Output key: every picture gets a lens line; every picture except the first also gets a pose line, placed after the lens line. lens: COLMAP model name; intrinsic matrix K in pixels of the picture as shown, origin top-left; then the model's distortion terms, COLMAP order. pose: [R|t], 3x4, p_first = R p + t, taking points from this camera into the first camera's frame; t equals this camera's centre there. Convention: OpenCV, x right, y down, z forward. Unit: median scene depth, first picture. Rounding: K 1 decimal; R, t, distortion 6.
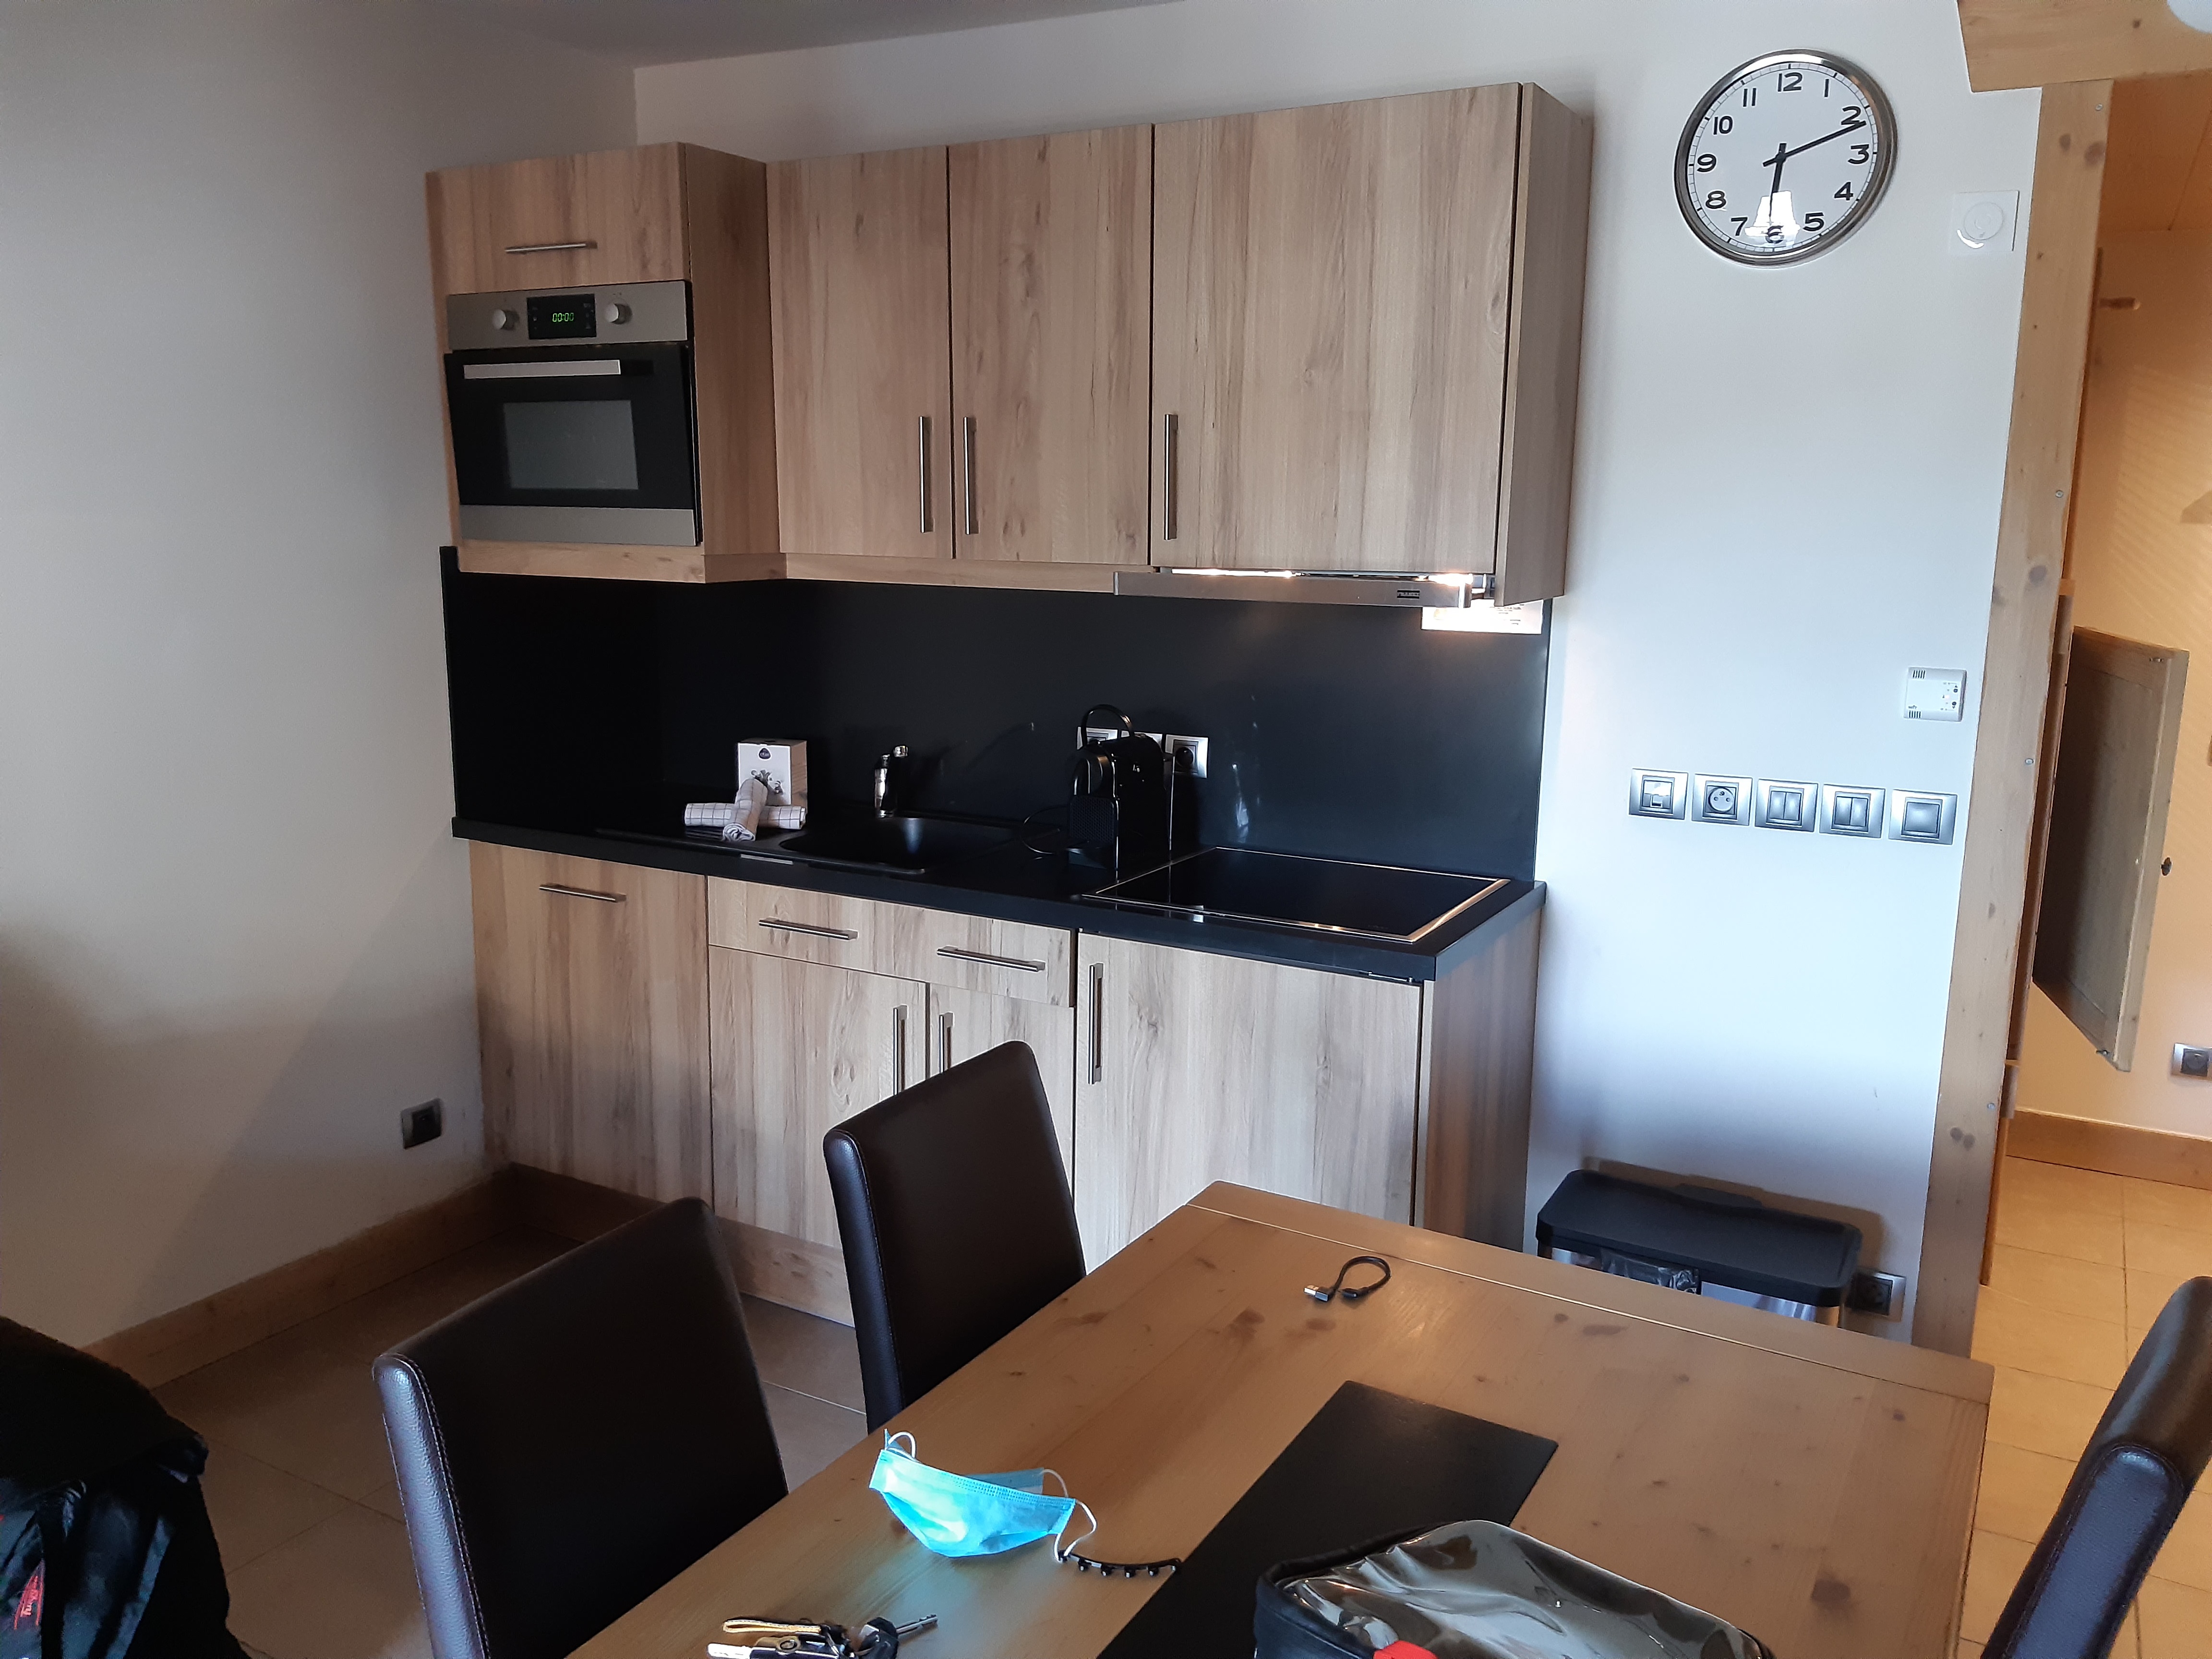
lens RADIAL K [[1708.6, 0, 1120.5], [0, 1708.6, 845.6], [0, 0, 1]] dist [0.087747, -0.152361]
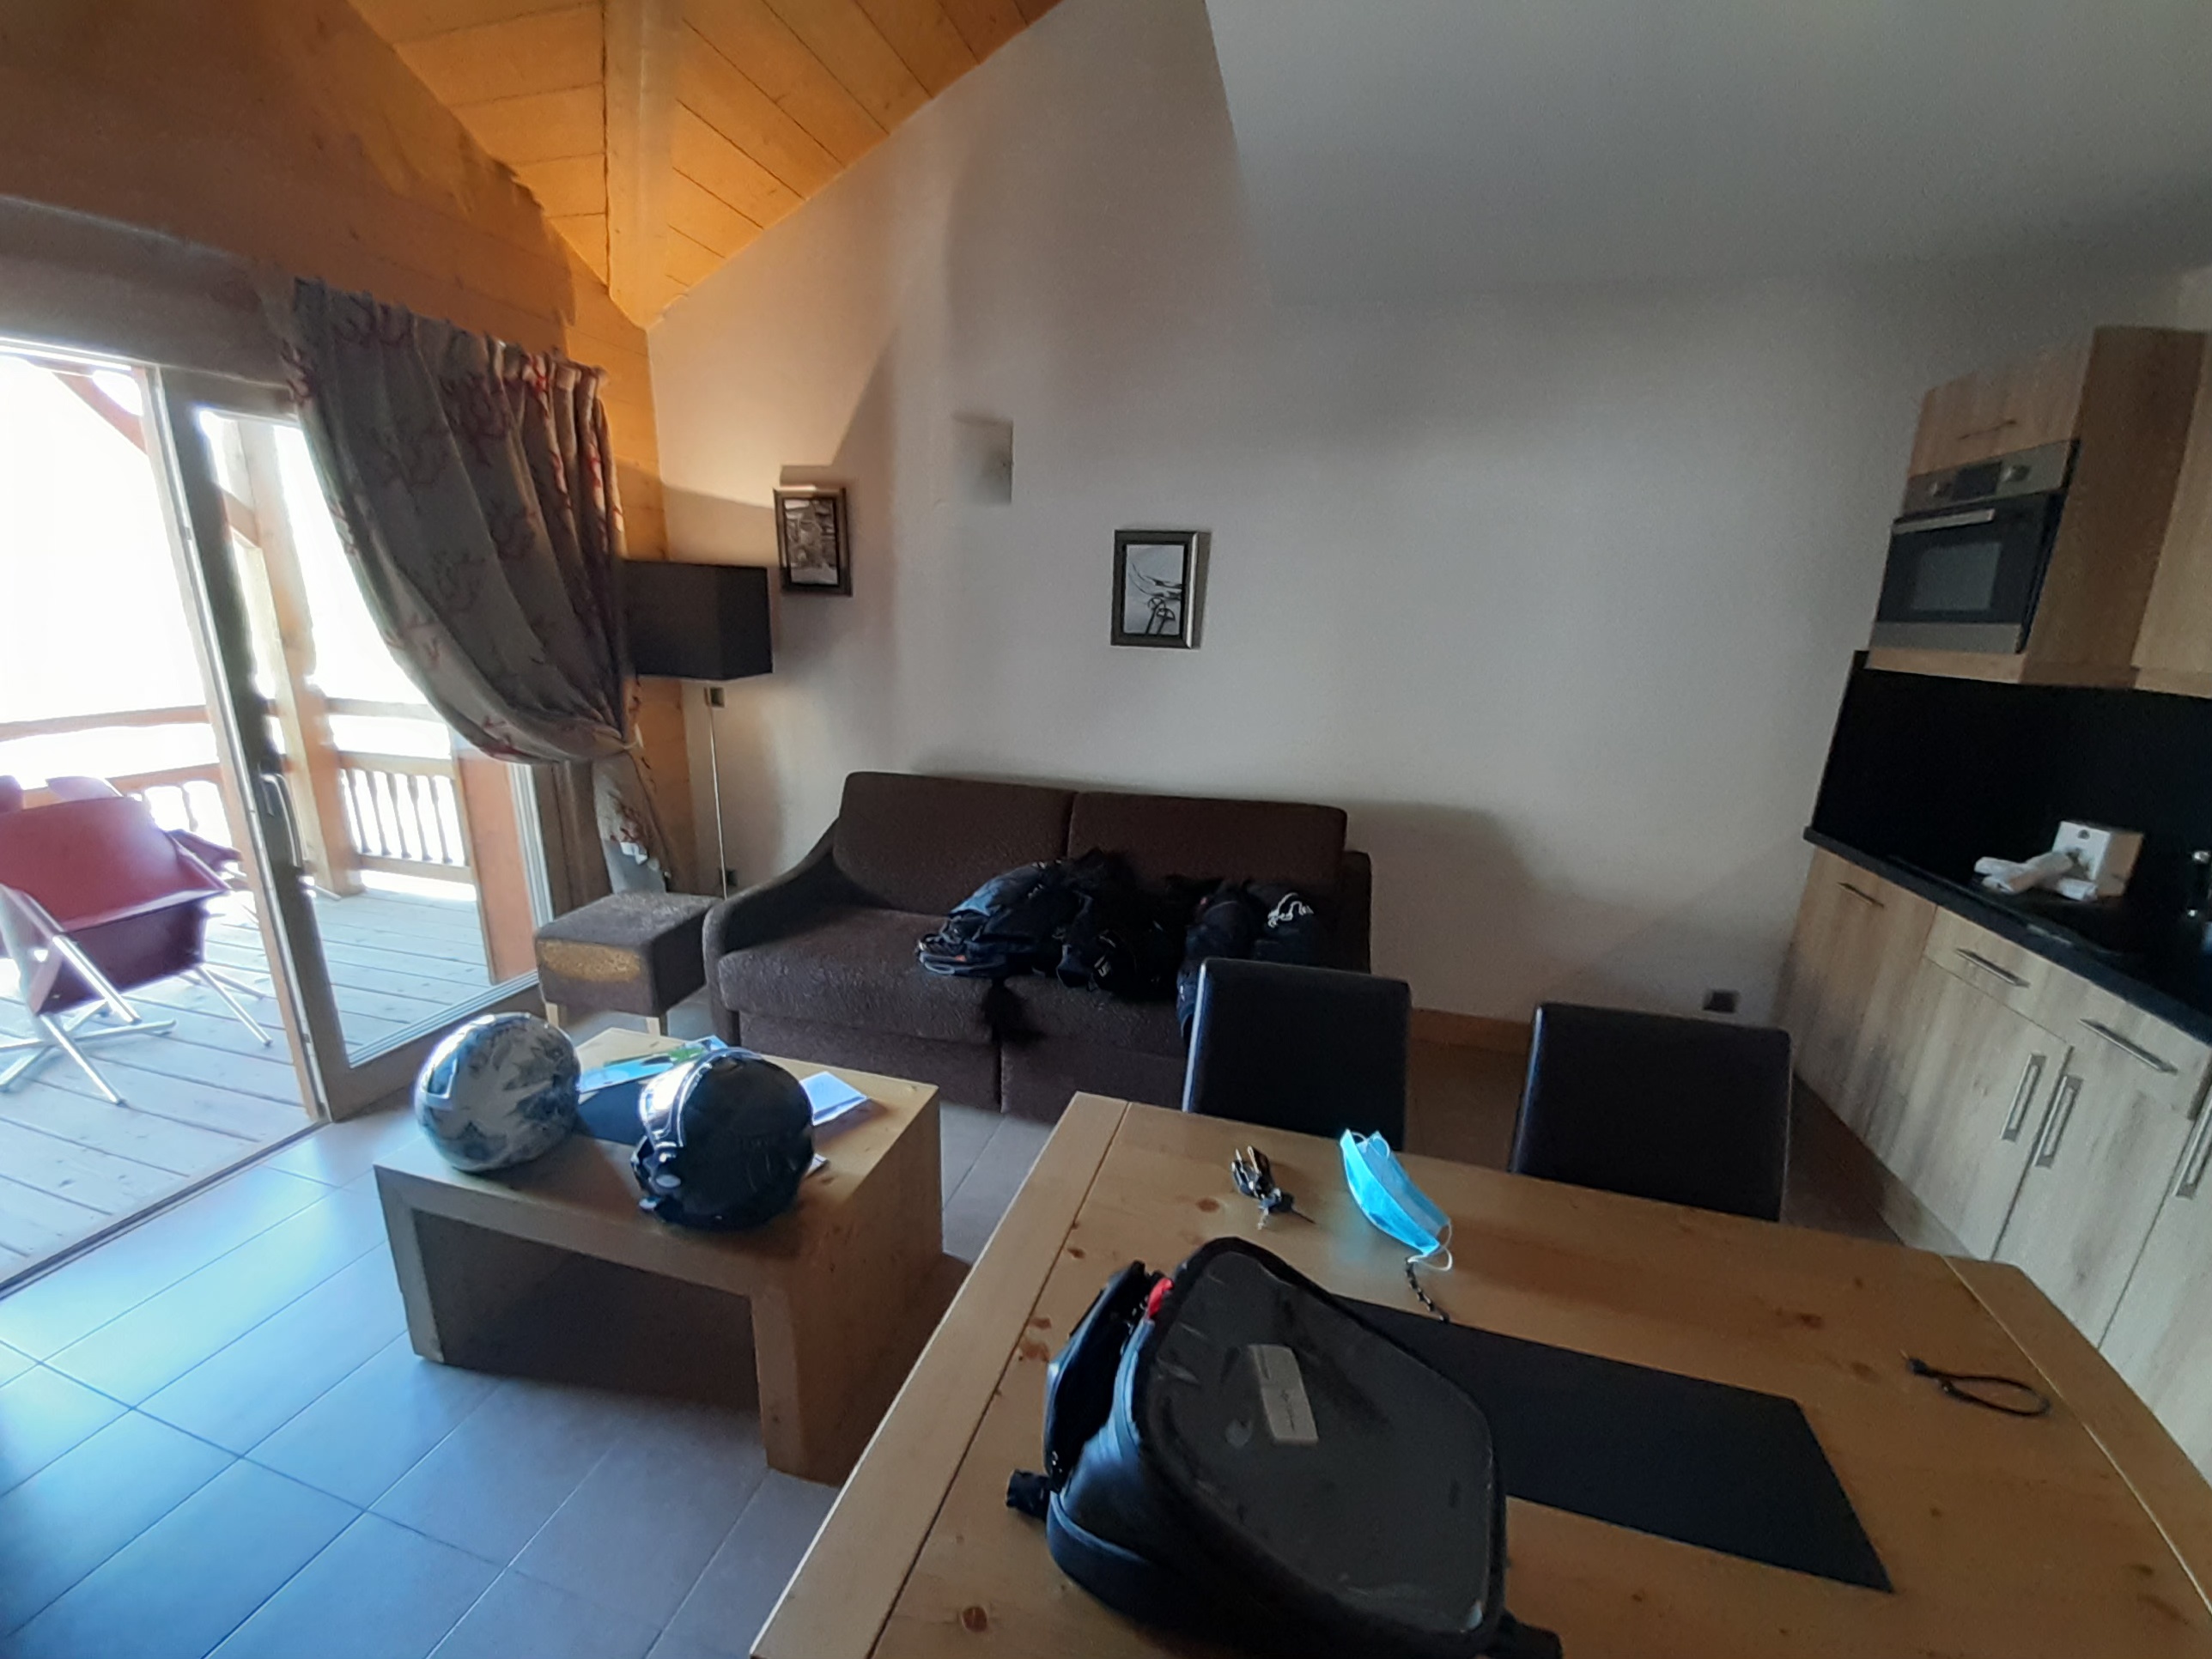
lens RADIAL K [[866.5, 0, 1075.7], [0, 866.5, 861.2], [0, 0, 1]] dist [0.000297, -0.007184]
pose [[0.213090, 0.264913, -0.940433, 0.236329], [-0.211665, 0.952198, 0.220267, -0.020107], [0.953829, 0.152120, 0.258977, 0.192424]]
